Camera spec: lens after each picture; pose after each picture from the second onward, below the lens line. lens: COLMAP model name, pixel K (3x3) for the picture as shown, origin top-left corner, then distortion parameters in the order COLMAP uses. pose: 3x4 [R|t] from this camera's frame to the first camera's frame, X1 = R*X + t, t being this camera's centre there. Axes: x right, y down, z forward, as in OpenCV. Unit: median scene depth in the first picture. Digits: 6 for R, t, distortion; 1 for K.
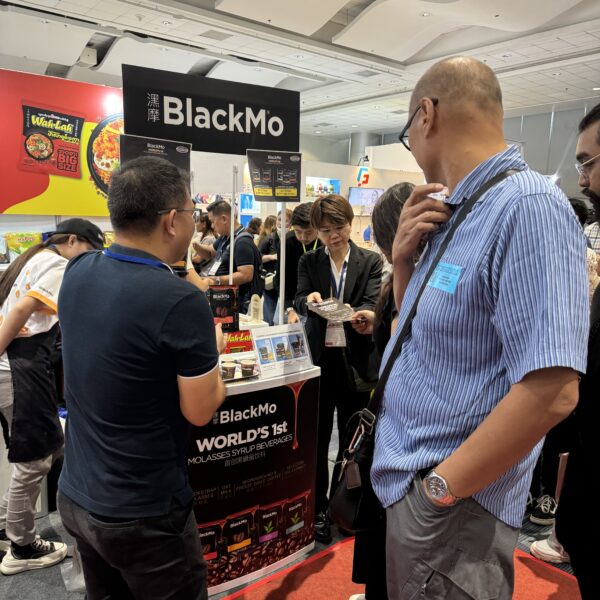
lens RADIAL K [[580.5, 0, 300.5], [0, 580.5, 305.4], [0, 0, 1]] dist [0.140595, -0.248692]
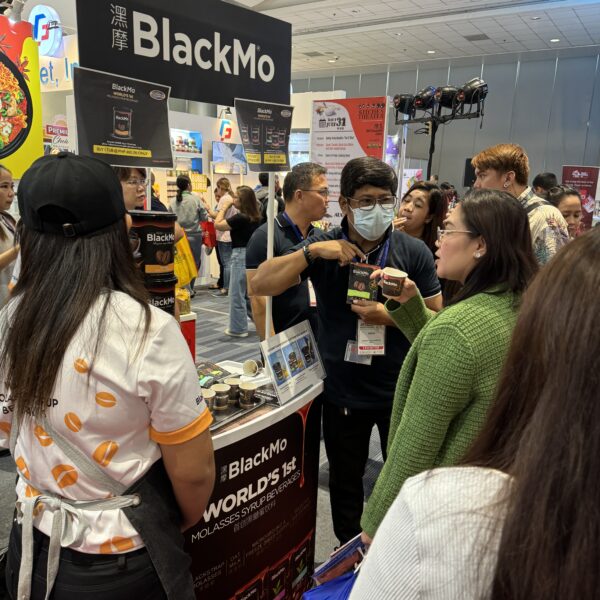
lens RADIAL K [[573.8, 0, 300.0], [0, 573.8, 300.0], [0, 0, 1]] dist [0.101620, -0.174623]
pose [[0.954465, -0.054476, 0.293305, -0.240760], [0.033249, 0.996486, 0.076881, -0.071489], [-0.296463, -0.063628, 0.952922, 0.281442]]
